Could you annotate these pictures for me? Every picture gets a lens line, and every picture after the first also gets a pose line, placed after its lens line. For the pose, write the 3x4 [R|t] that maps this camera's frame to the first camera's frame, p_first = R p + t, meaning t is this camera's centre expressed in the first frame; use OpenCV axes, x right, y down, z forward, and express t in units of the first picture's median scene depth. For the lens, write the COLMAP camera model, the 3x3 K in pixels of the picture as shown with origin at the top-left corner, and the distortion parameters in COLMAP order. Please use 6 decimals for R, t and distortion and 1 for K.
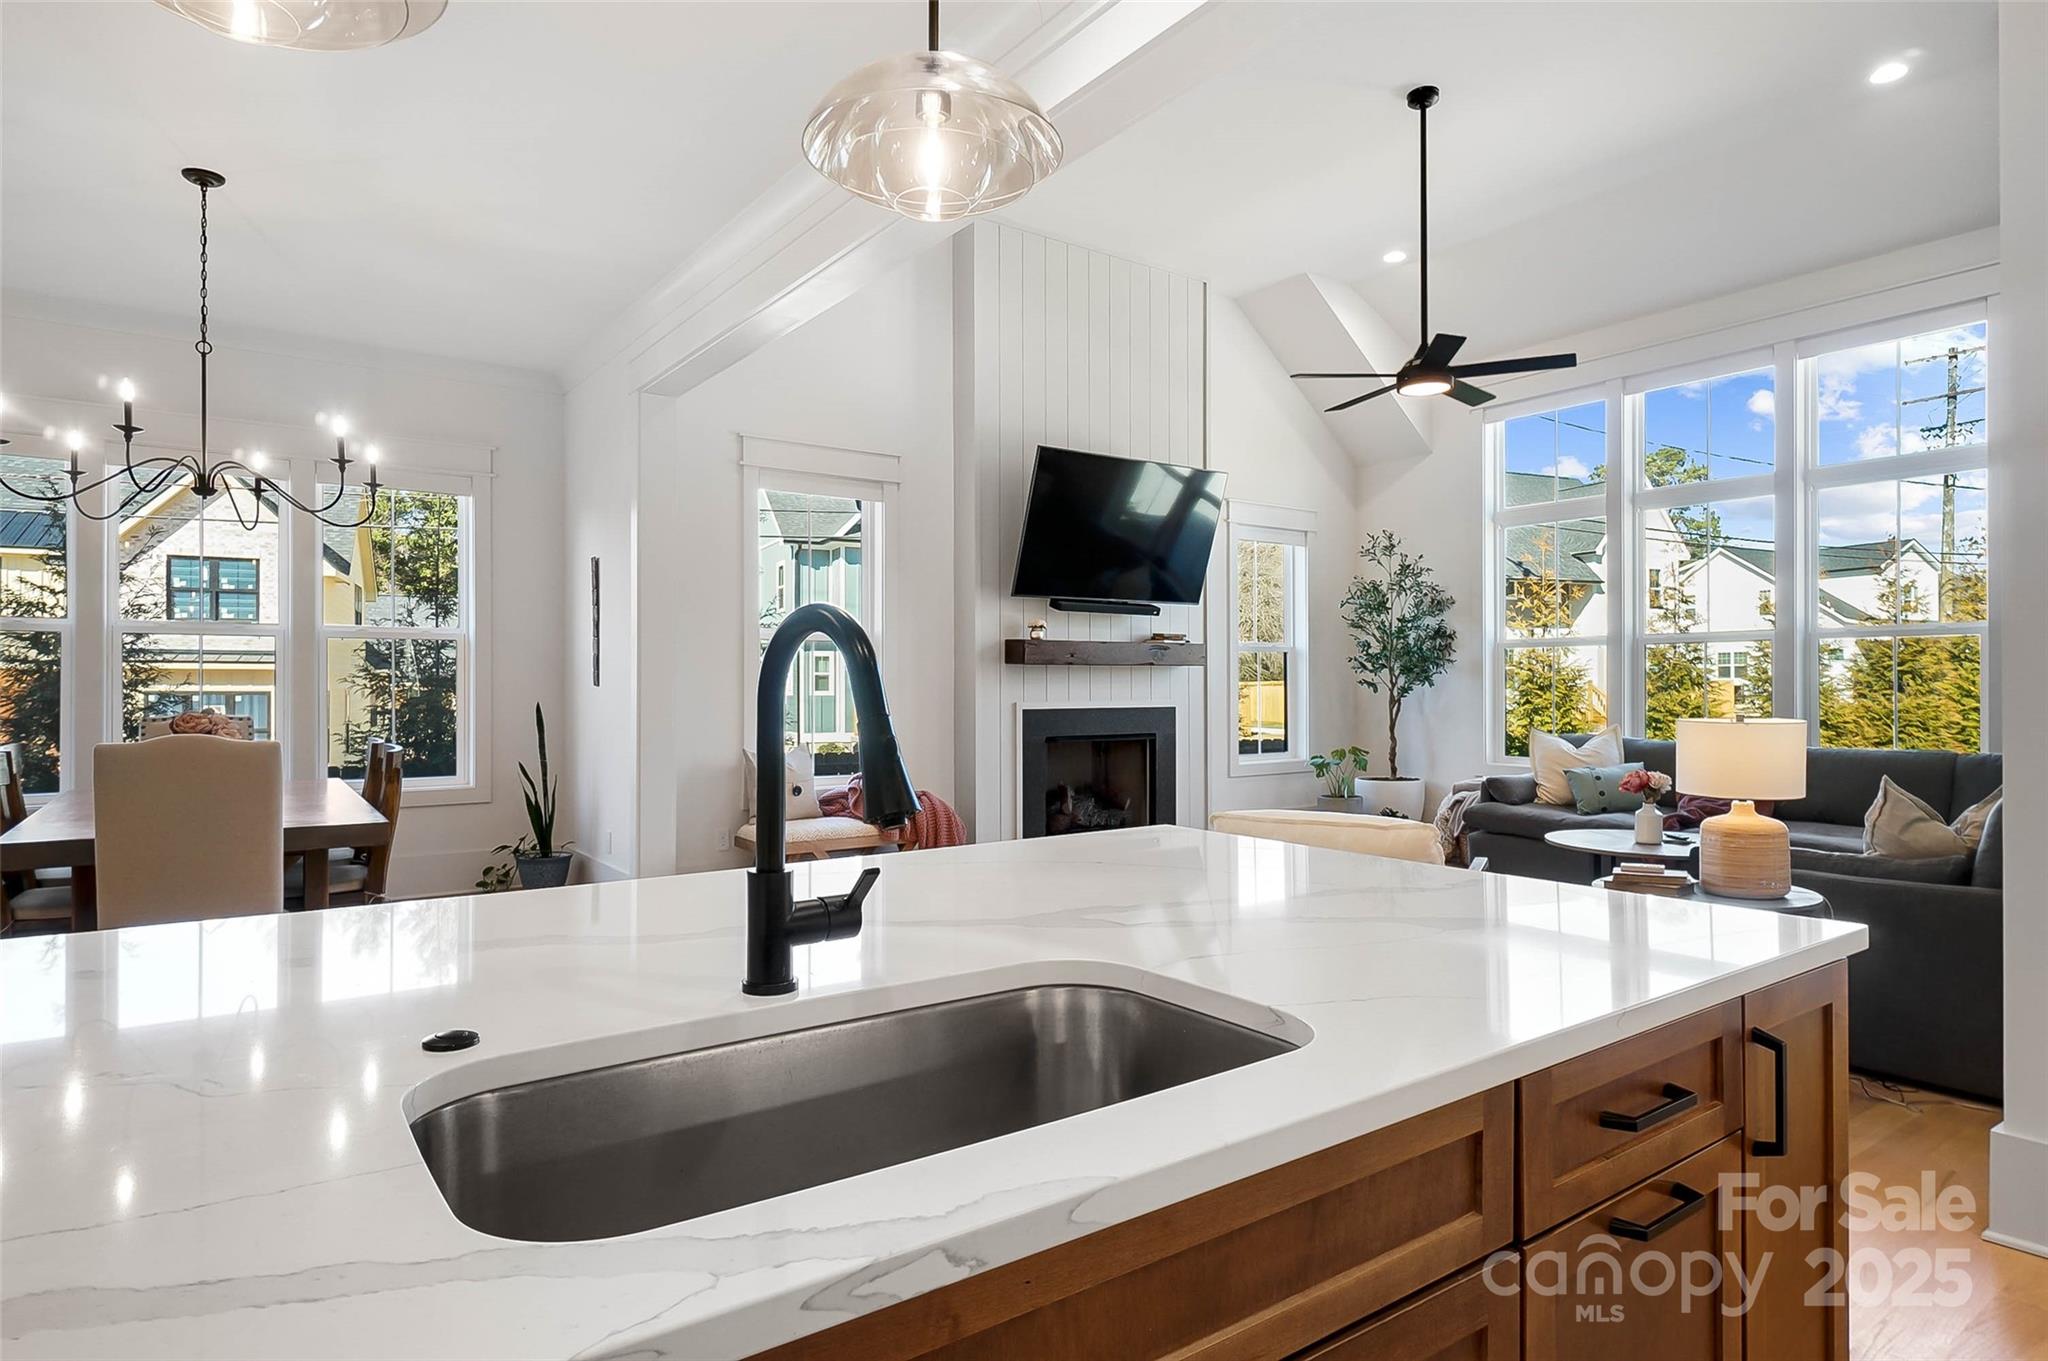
lens RADIAL K [[1133.3, 0, 1007.5], [0, 1133.3, 688.5], [0, 0, 1]] dist [0.000172, 0.001403]
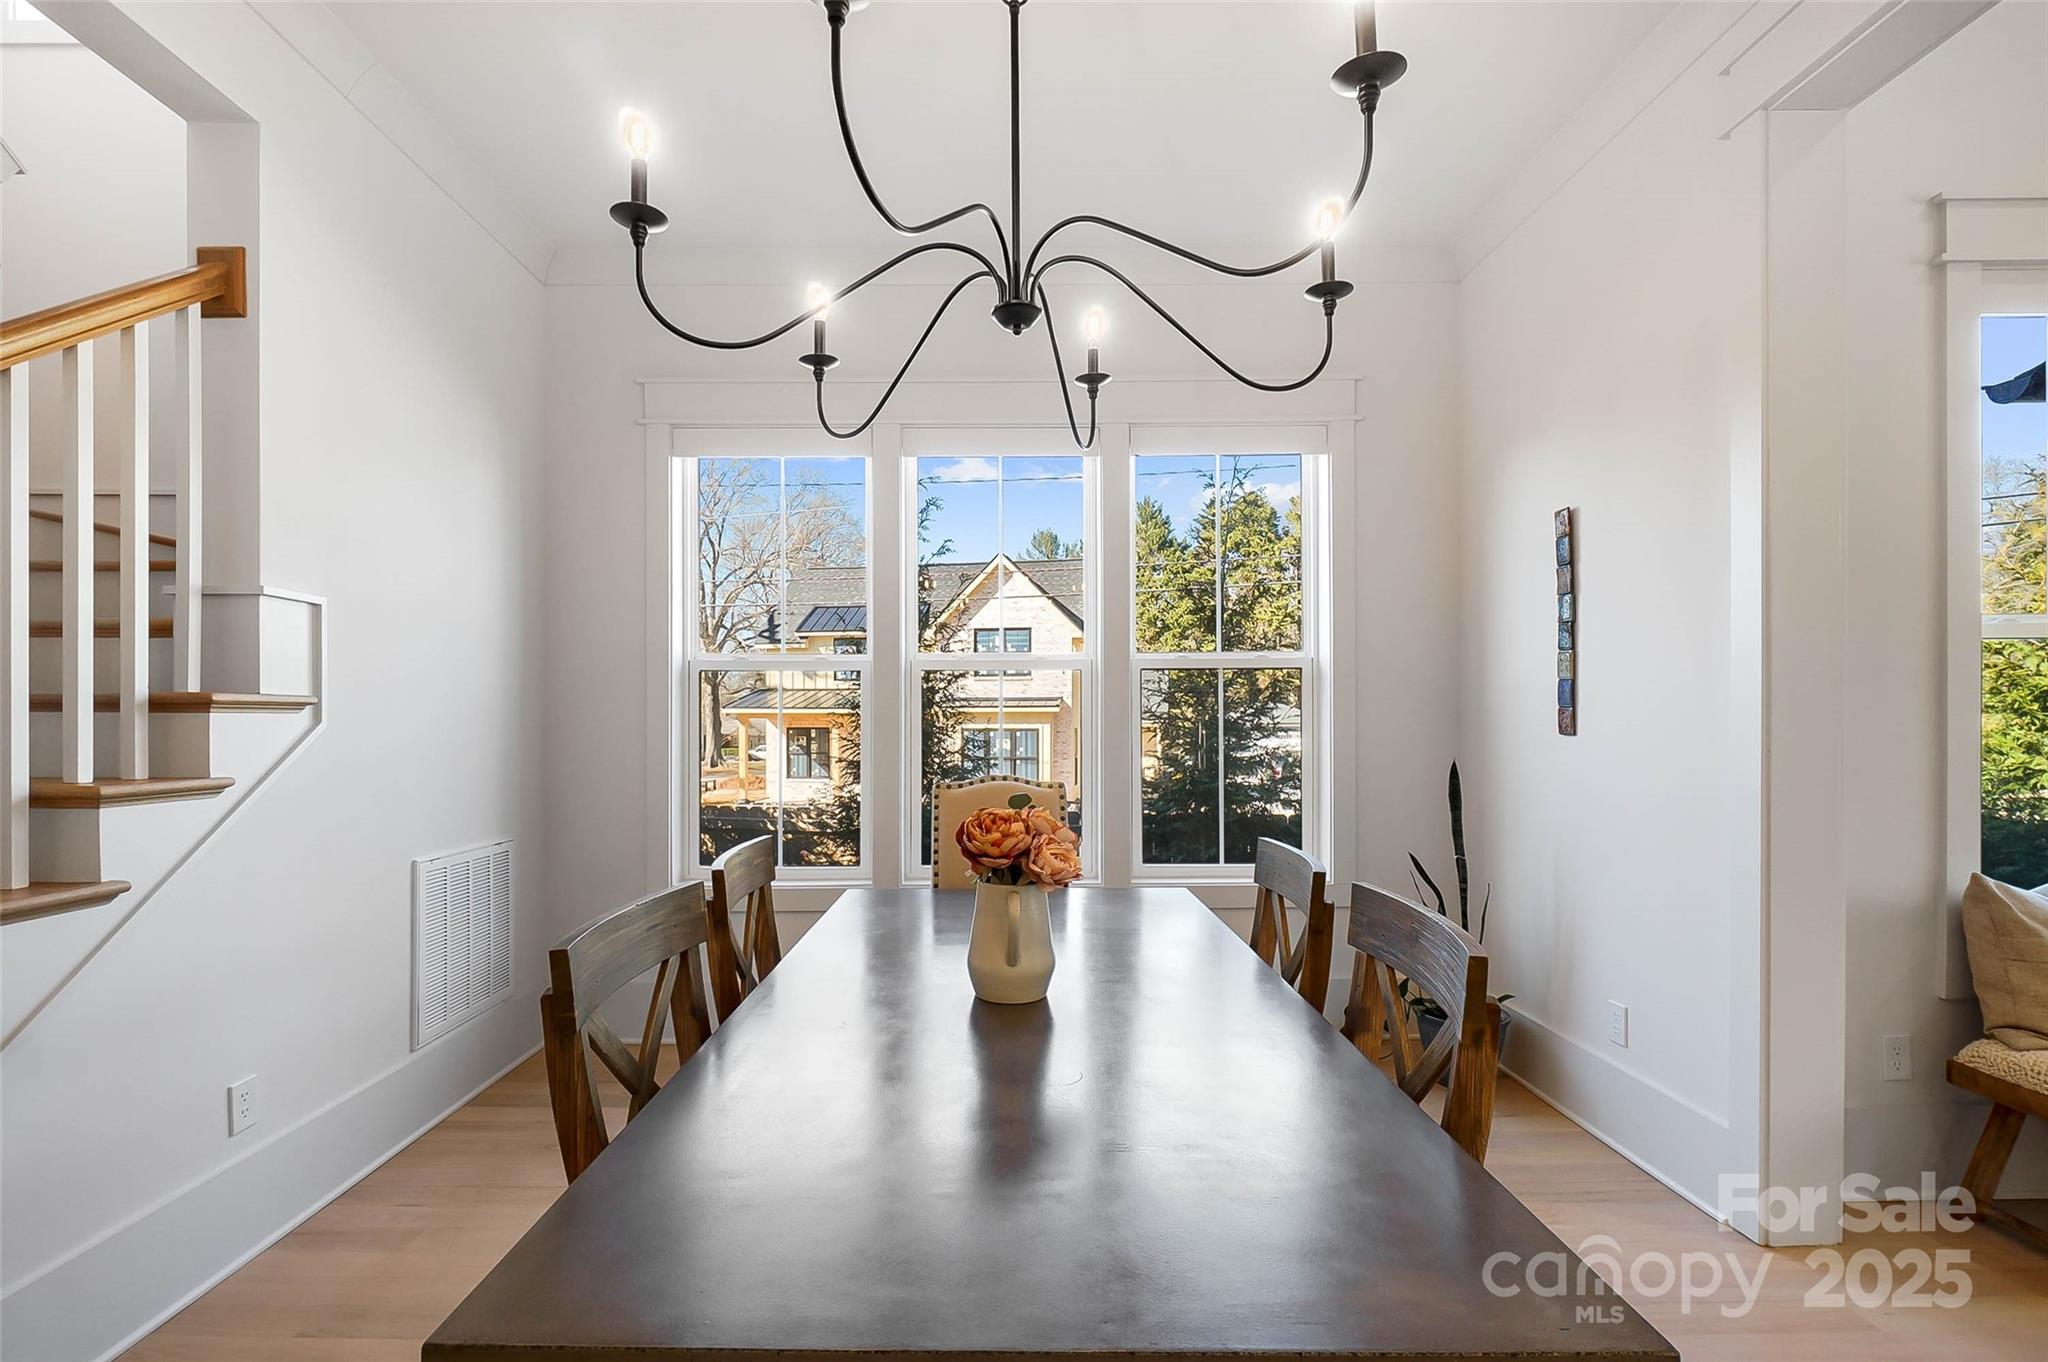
lens RADIAL K [[921.6, 0, 1023.6], [0, 921.6, 725.2], [0, 0, 1]] dist [-0.000623, -0.000139]
pose [[0.832872, -0.002848, -0.553459, -0.276051], [0.004084, 0.999991, 0.000999, -0.007192], [0.553451, -0.003092, 0.832876, 0.381761]]
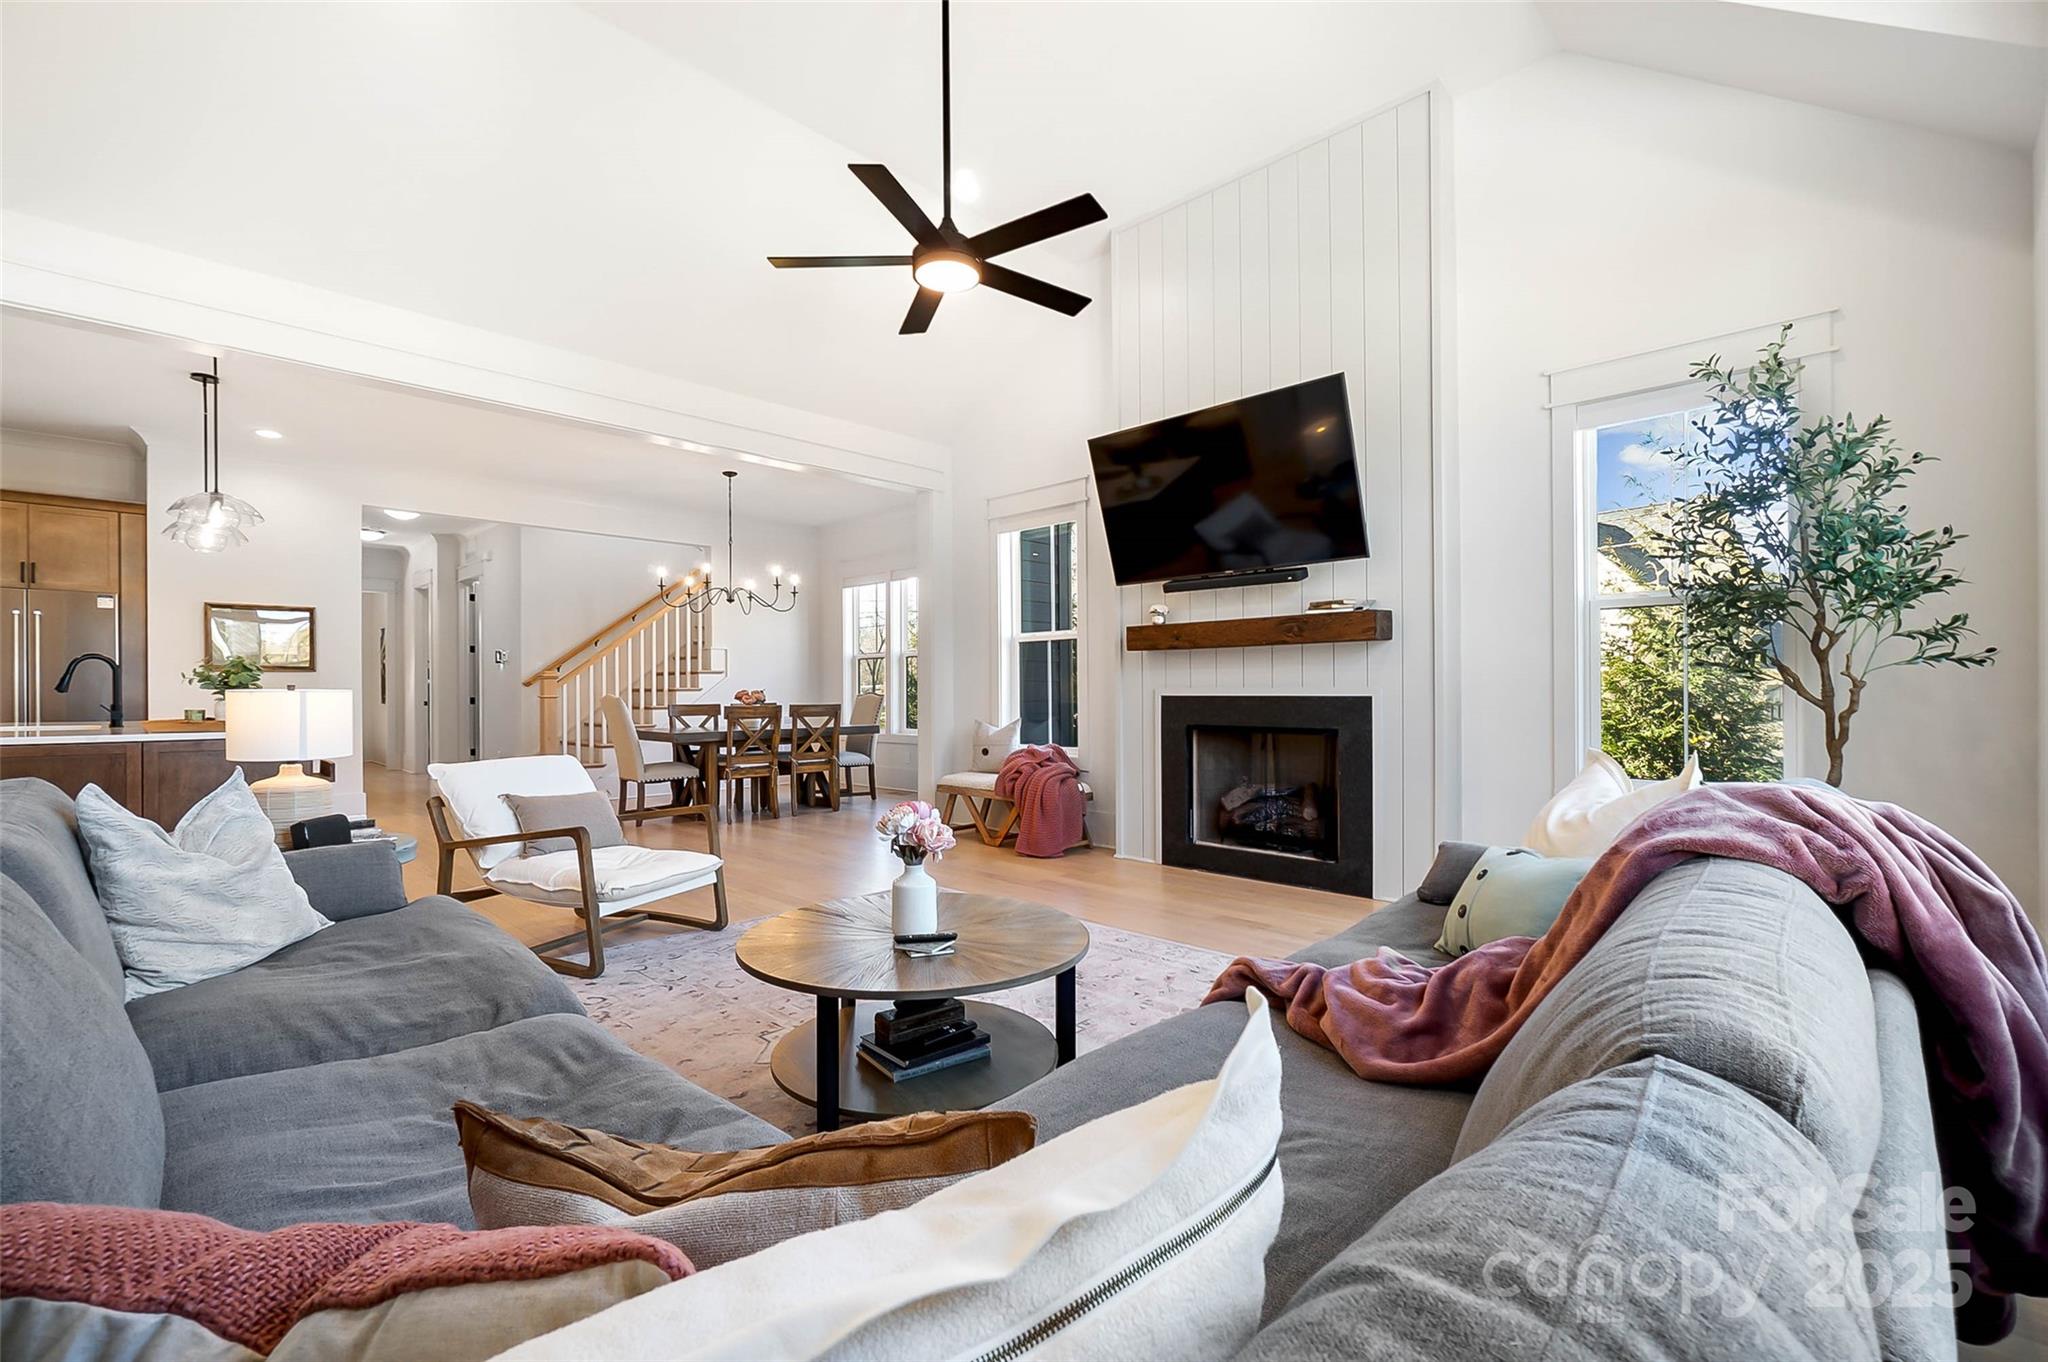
lens RADIAL K [[886.3, 0, 1011.2], [0, 886.3, 696.0], [0, 0, 1]] dist [-0.000741, 0.000039]
pose [[0.193336, 0.003336, -0.981127, 0.685192], [-0.000481, 0.999994, 0.003305, 0.014363], [0.981133, -0.000167, 0.193336, 0.659721]]
